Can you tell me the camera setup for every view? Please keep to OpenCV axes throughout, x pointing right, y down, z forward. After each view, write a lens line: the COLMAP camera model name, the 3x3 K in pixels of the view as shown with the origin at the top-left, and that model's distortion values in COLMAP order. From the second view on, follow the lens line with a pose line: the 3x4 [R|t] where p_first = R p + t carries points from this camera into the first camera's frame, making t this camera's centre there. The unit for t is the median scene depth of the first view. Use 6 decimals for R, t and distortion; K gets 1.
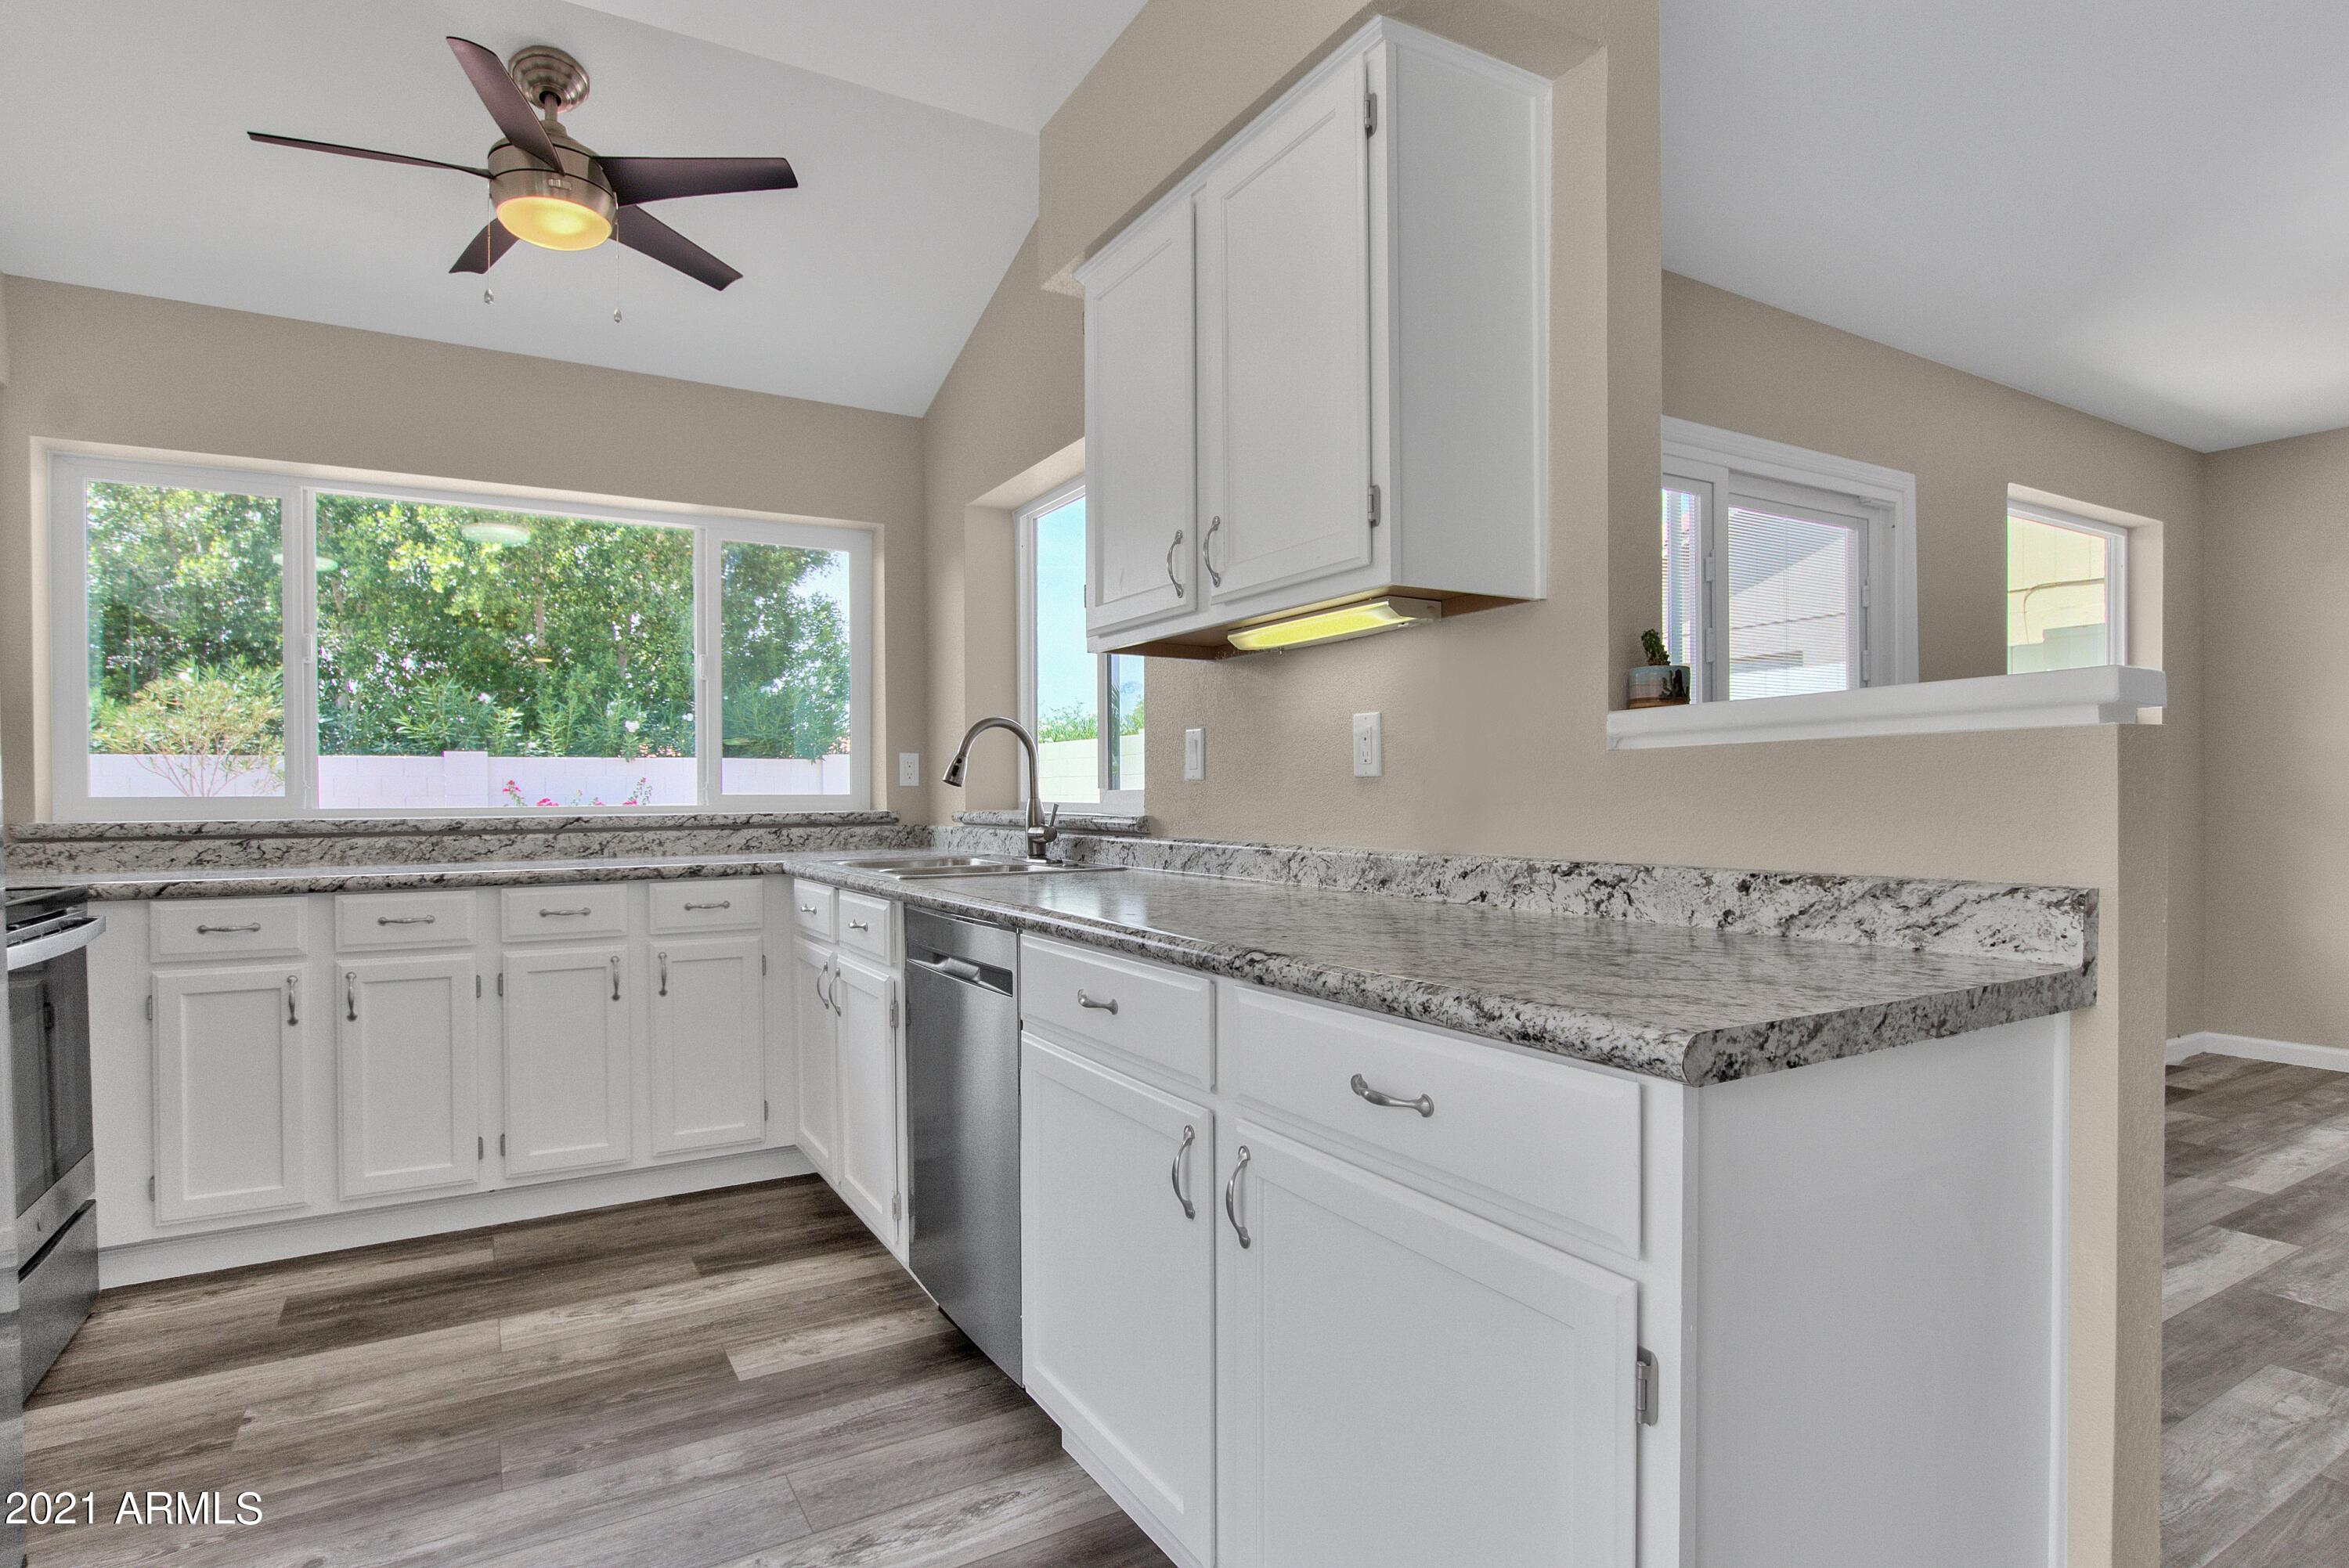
lens RADIAL K [[1196.7, 0, 1182.5], [0, 1196.7, 807.3], [0, 0, 1]] dist [-0.020684, 0.001813]
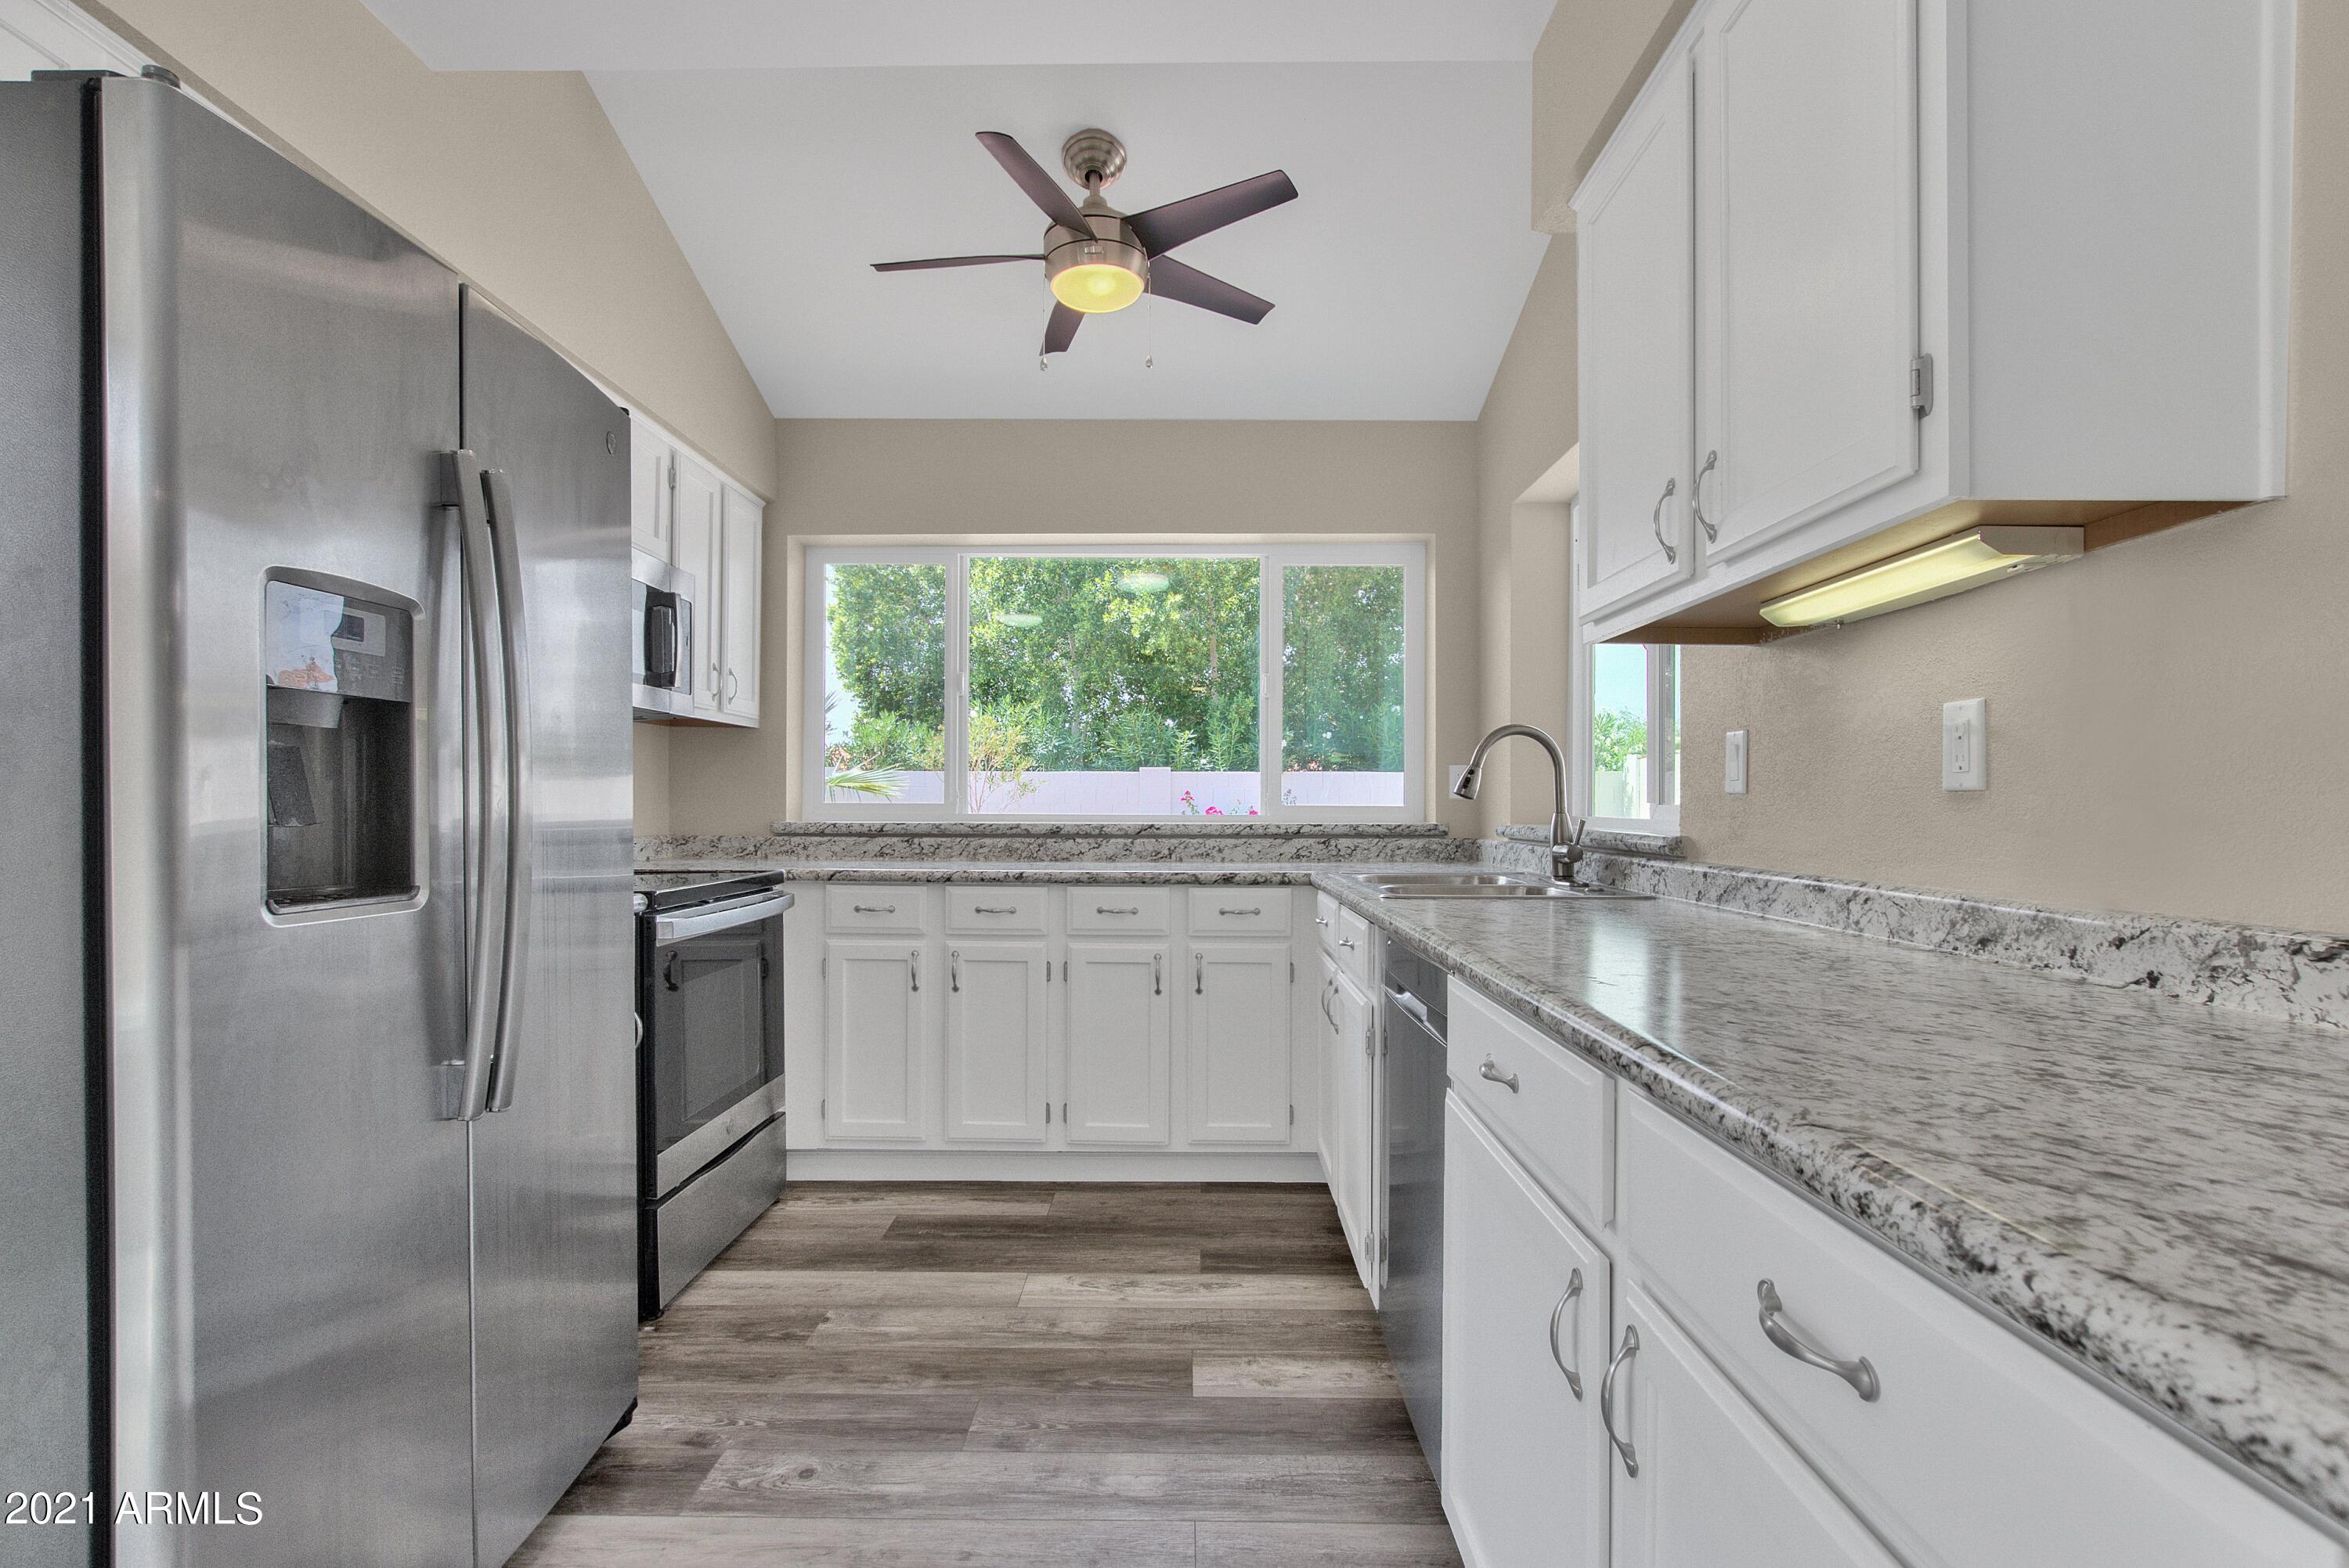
lens RADIAL K [[1120.3, 0, 1172.3], [0, 1120.3, 802.5], [0, 0, 1]] dist [-0.016781, 0.006013]
pose [[0.852143, 0.008240, -0.523244, 0.080960], [-0.015183, 0.999844, -0.008982, -0.004241], [0.523088, 0.015598, 0.852136, 0.157684]]
